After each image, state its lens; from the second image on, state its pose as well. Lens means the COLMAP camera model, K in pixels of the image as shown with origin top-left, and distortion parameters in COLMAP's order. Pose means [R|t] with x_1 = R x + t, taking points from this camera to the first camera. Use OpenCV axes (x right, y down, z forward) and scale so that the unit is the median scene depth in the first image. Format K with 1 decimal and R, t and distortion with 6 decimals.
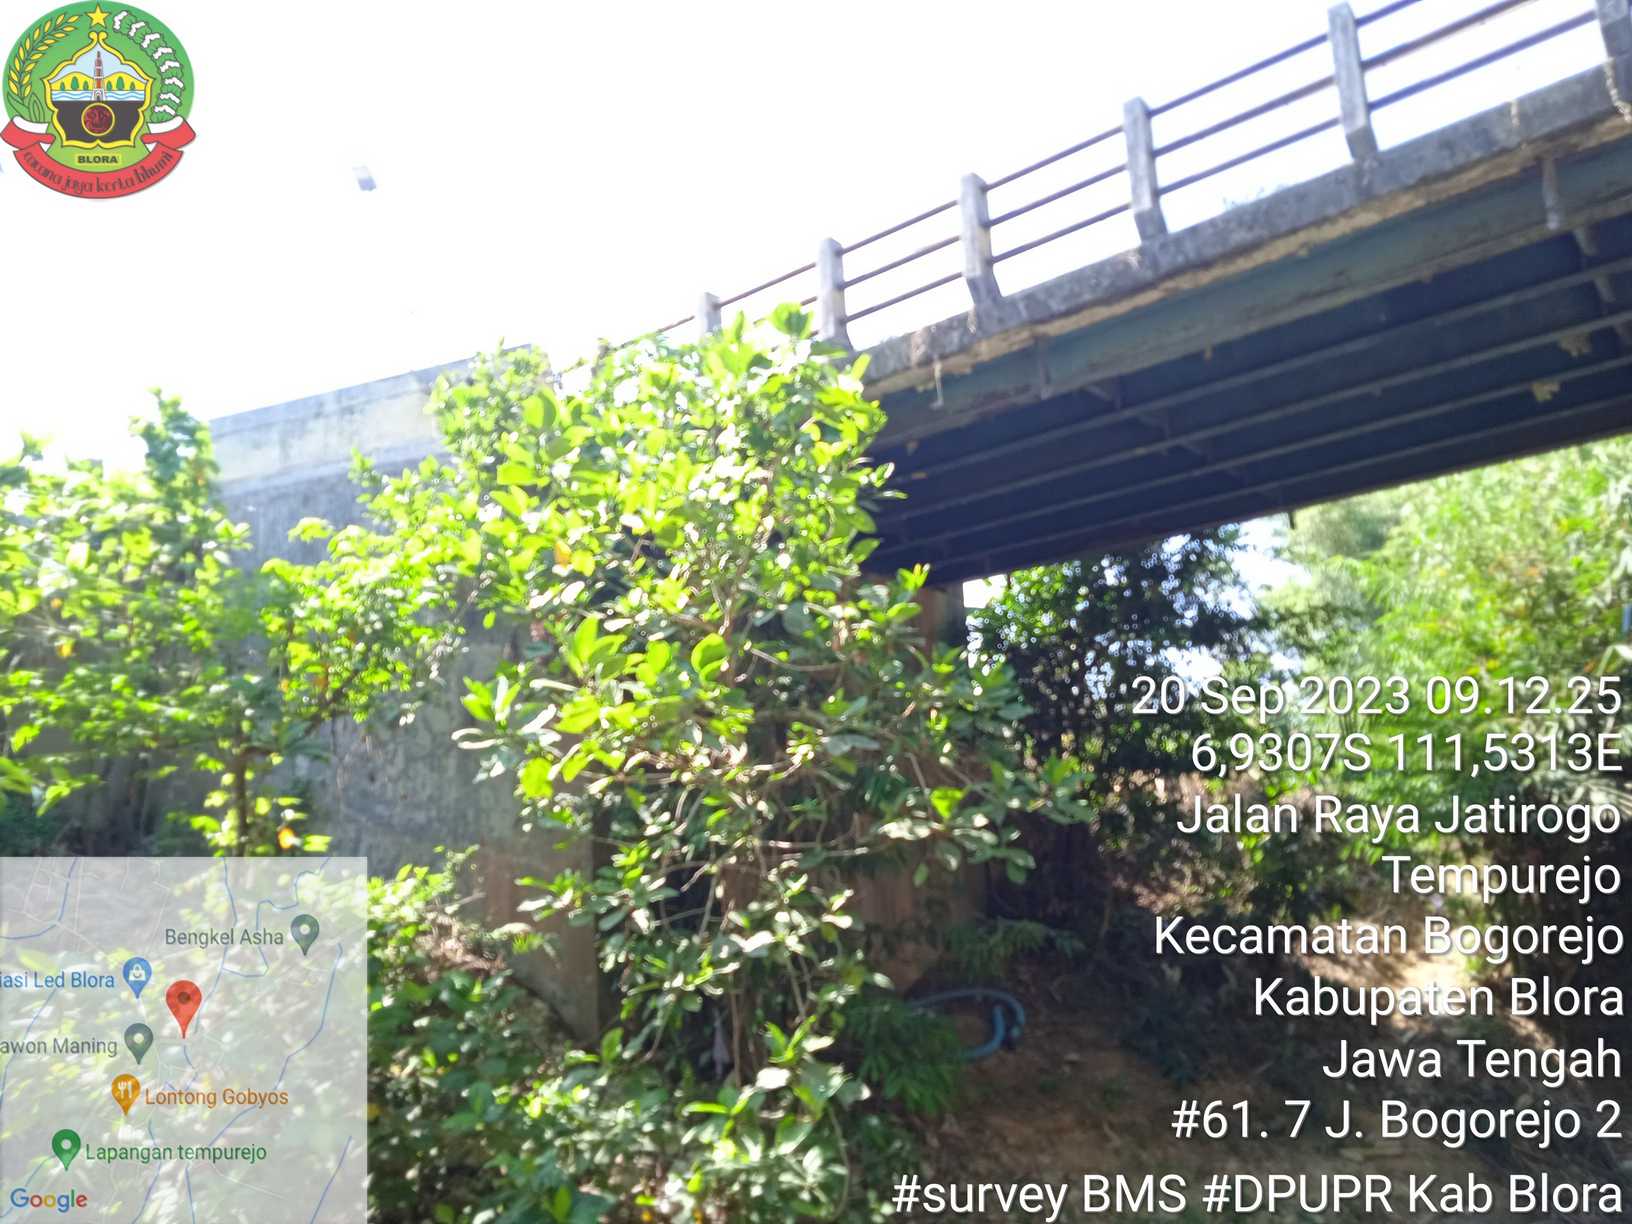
lens RADIAL K [[1329.9, 0, 815.8], [0, 1329.9, 626.3], [0, 0, 1]] dist [0.026651, -0.016158]
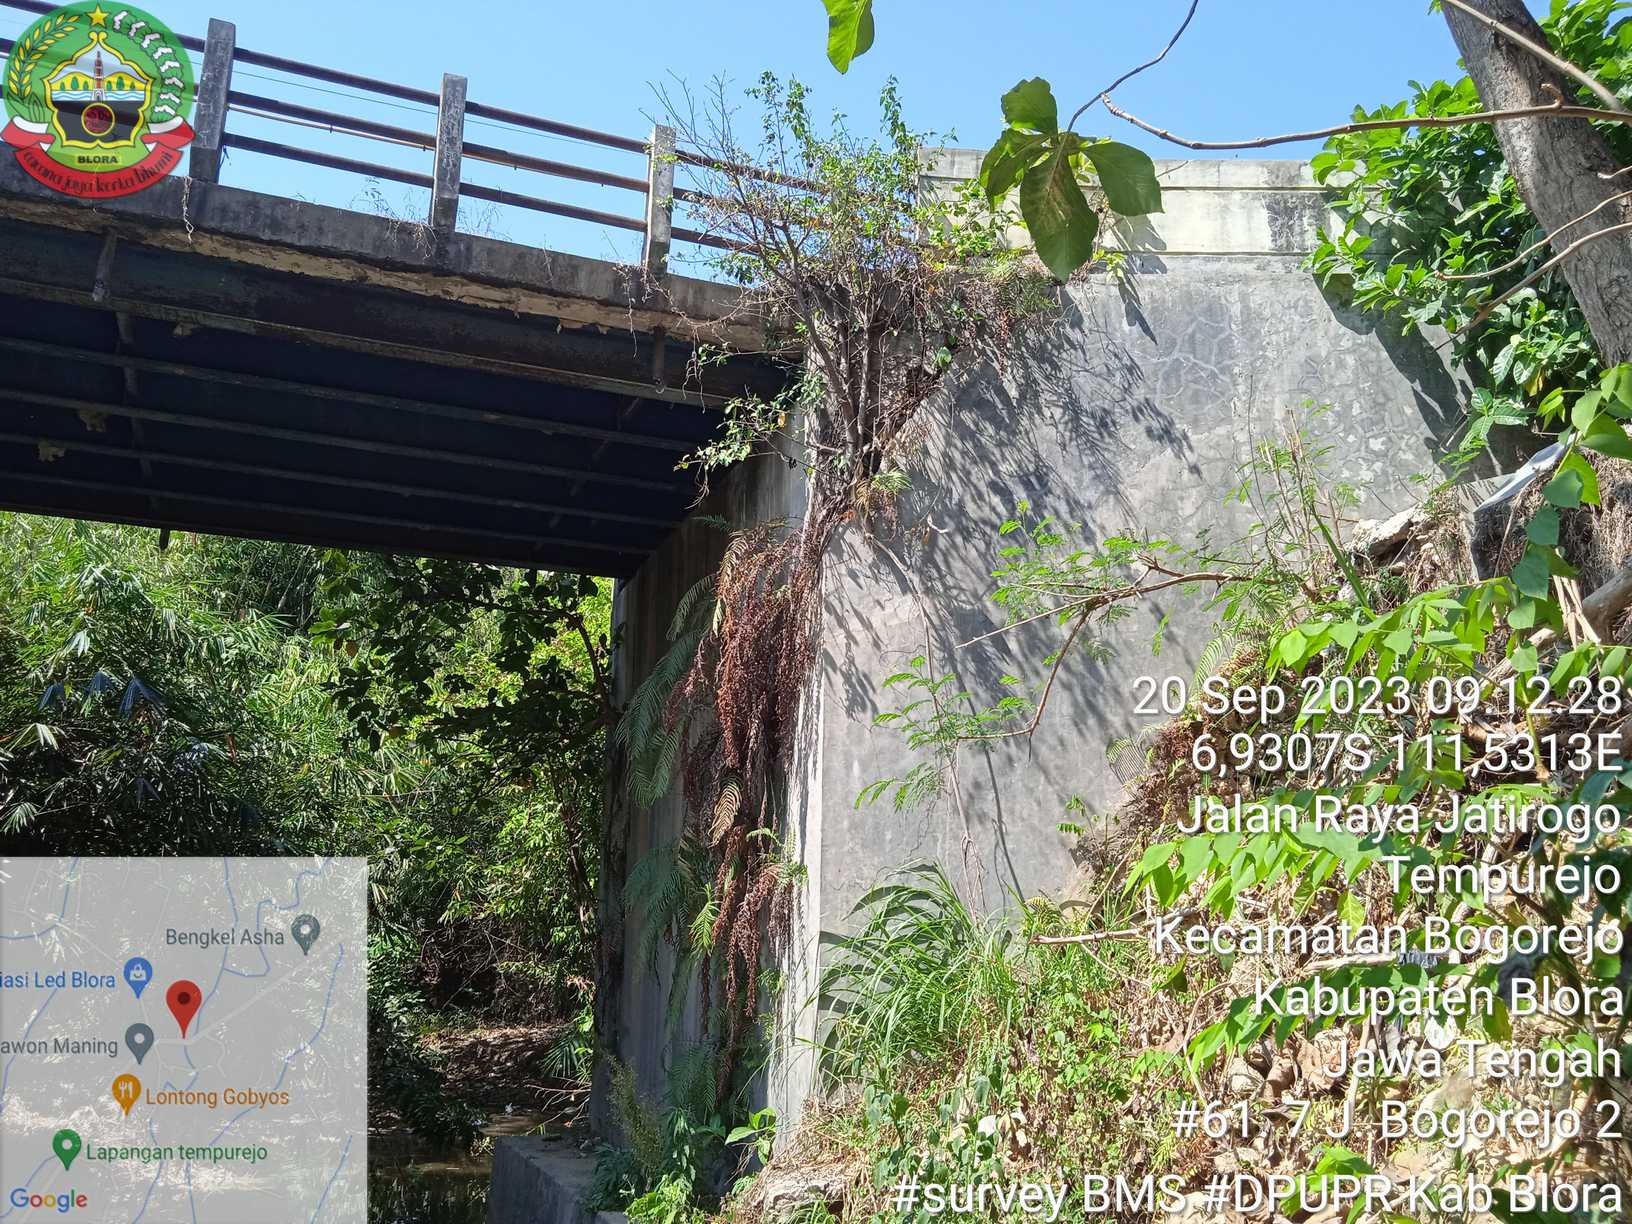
lens RADIAL K [[1387.0, 0, 816.0], [0, 1387.0, 612.0], [0, 0, 1]] dist [0.007391, -0.001375]
pose [[0.443651, 0.262464, 0.856905, -0.303841], [-0.204772, 0.960548, -0.188192, 0.079232], [-0.872492, -0.091978, 0.479893, 0.197162]]
